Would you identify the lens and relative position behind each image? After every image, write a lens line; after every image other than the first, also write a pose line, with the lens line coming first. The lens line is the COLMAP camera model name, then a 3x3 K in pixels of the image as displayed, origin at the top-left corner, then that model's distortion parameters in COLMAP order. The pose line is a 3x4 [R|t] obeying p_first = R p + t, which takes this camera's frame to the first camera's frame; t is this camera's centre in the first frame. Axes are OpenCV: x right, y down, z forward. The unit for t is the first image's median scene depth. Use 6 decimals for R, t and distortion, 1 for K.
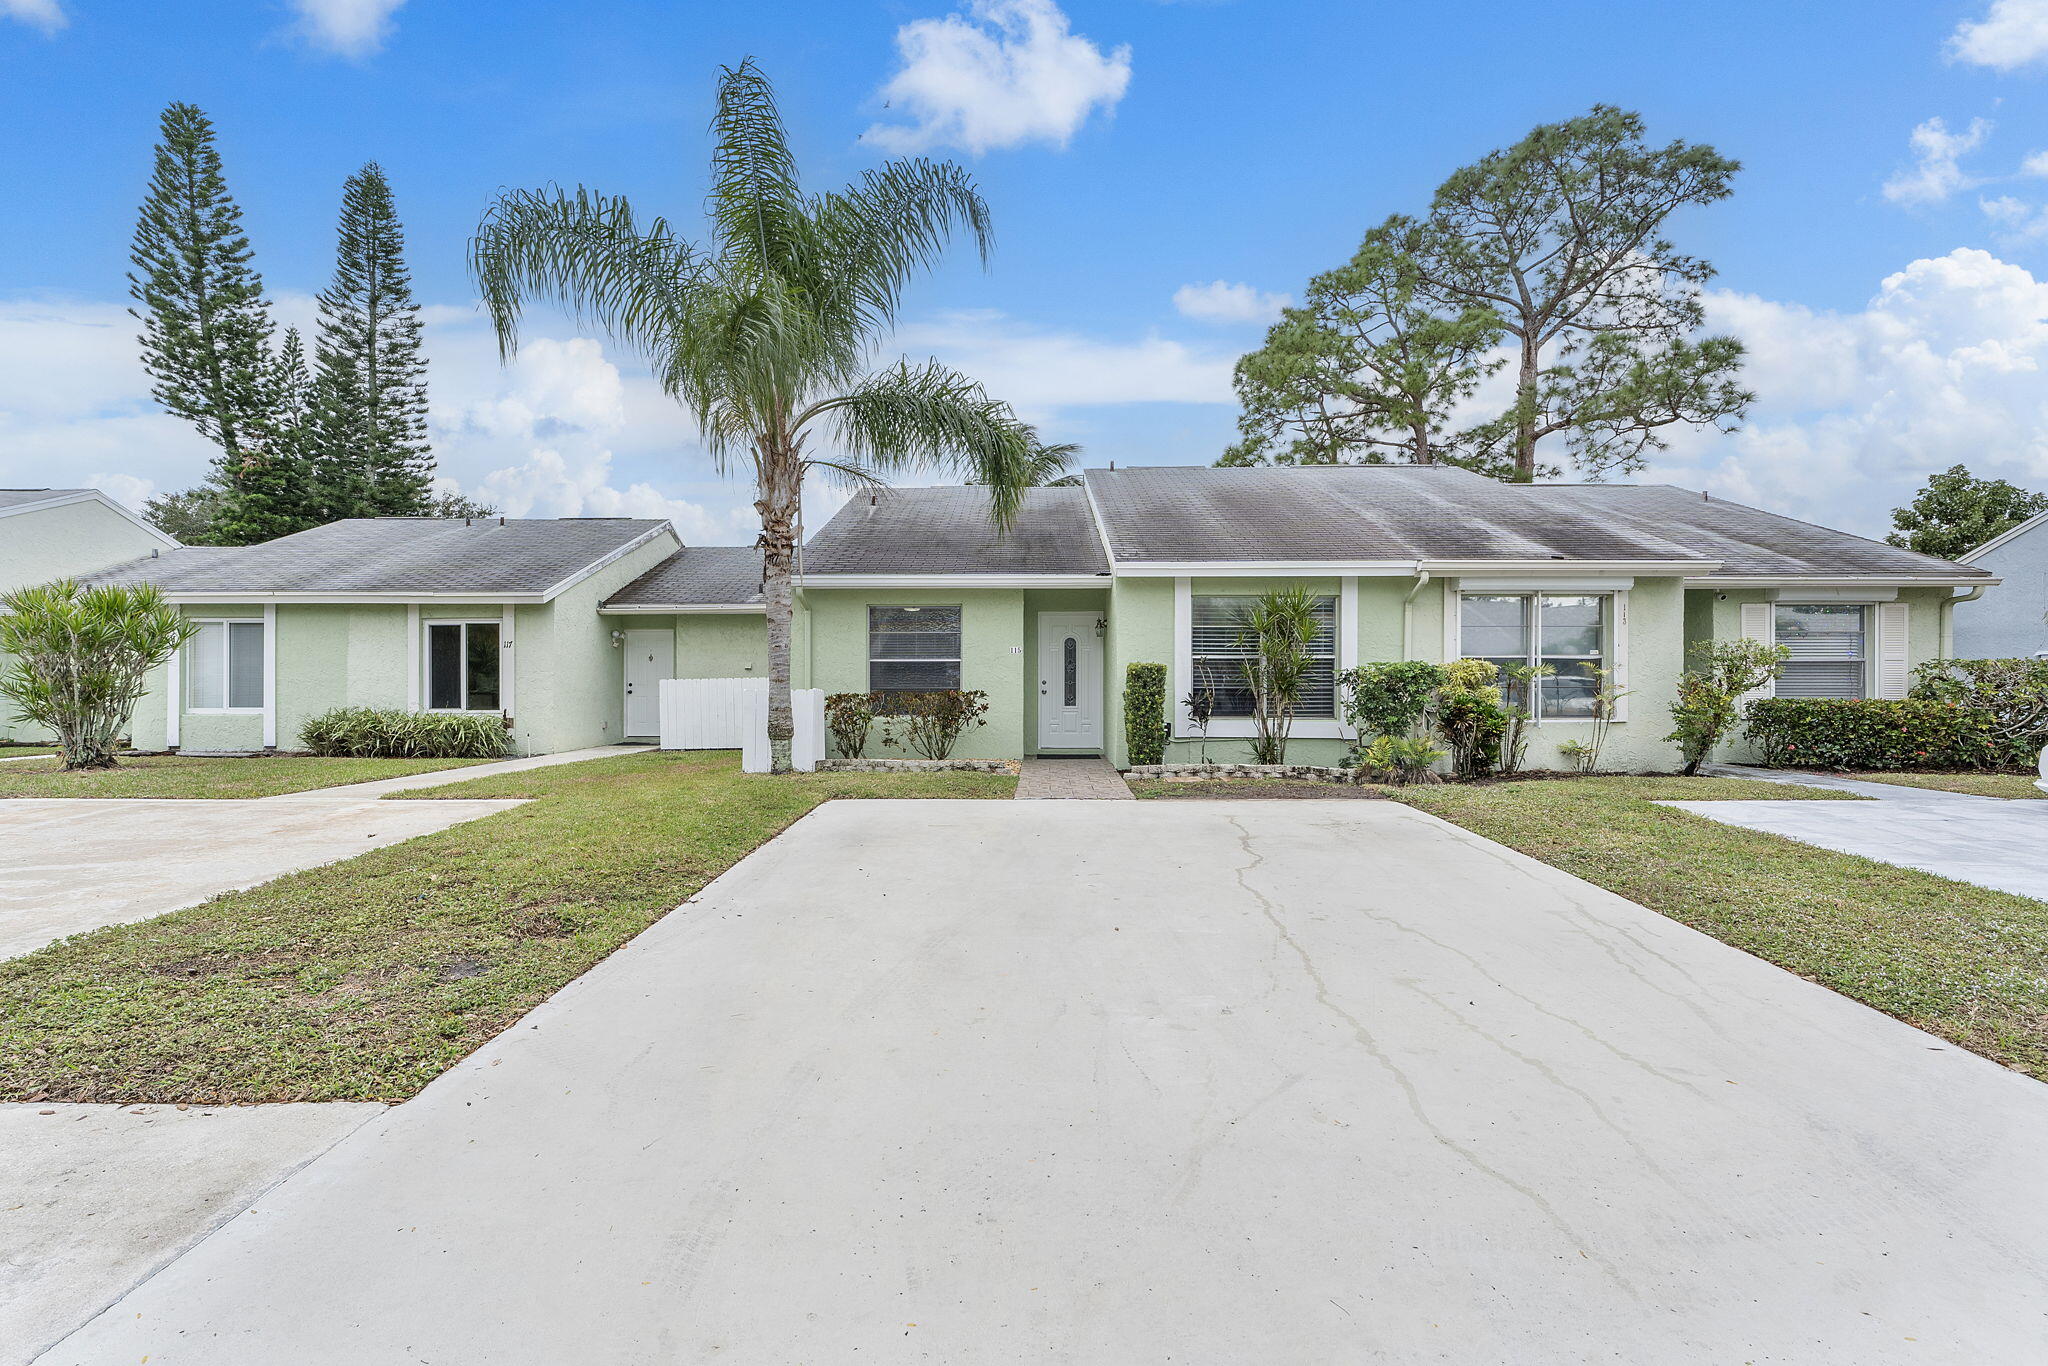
lens RADIAL K [[920.2, 0, 1022.6], [0, 920.2, 694.6], [0, 0, 1]] dist [-0.000275, -0.001425]
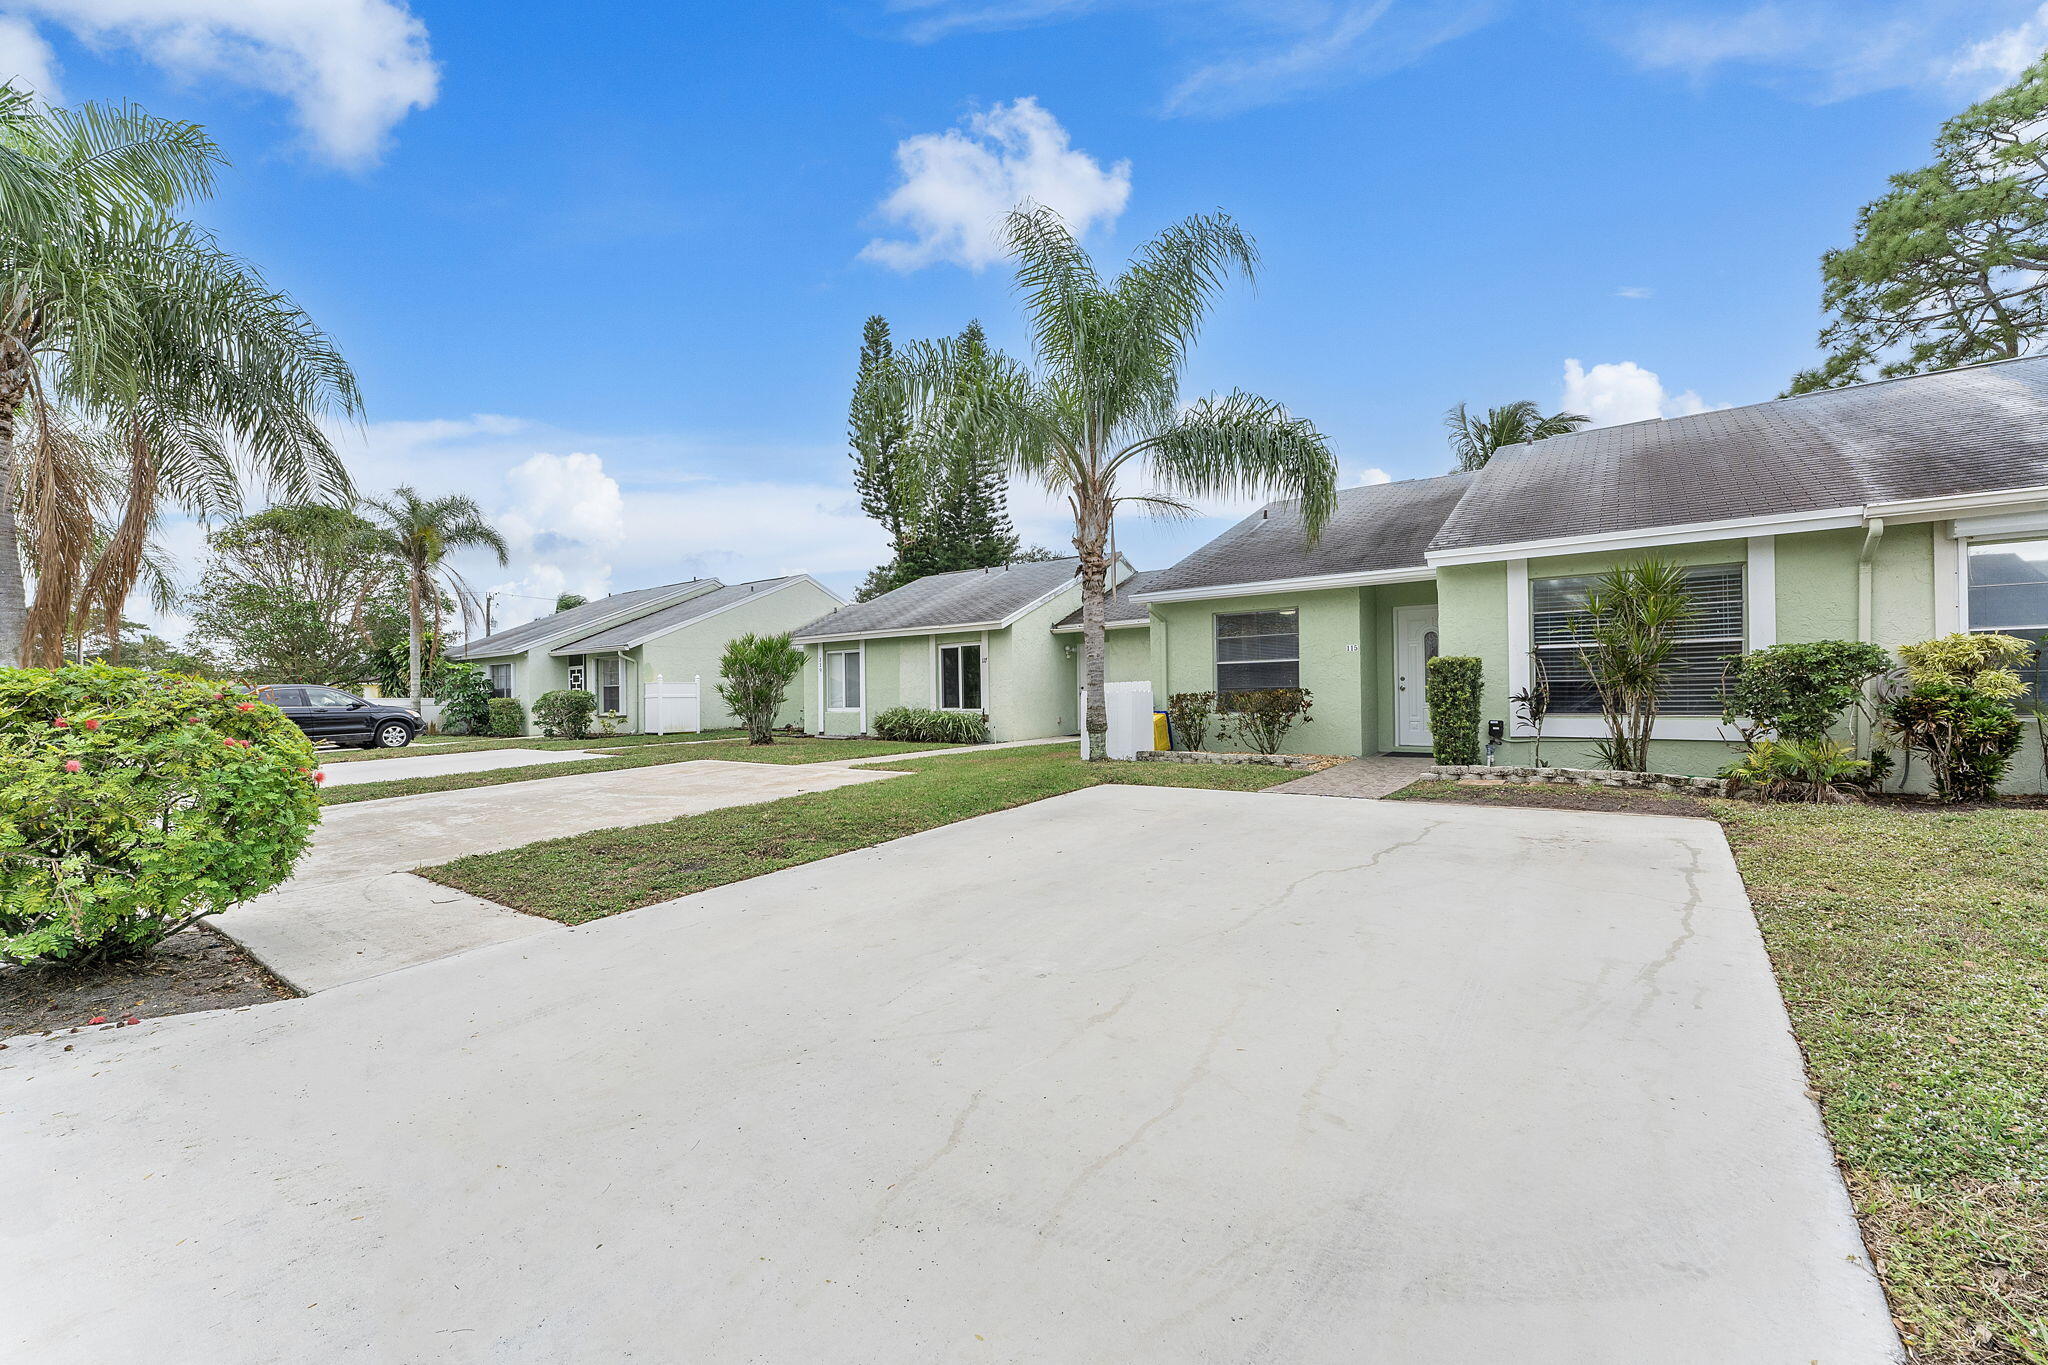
lens RADIAL K [[835.3, 0, 1019.1], [0, 835.3, 684.2], [0, 0, 1]] dist [-0.004214, 0.000162]
pose [[0.803514, -0.020507, -0.594932, 0.242279], [0.015130, 0.999787, -0.014027, -0.001026], [0.595093, 0.002270, 0.803654, 0.043826]]
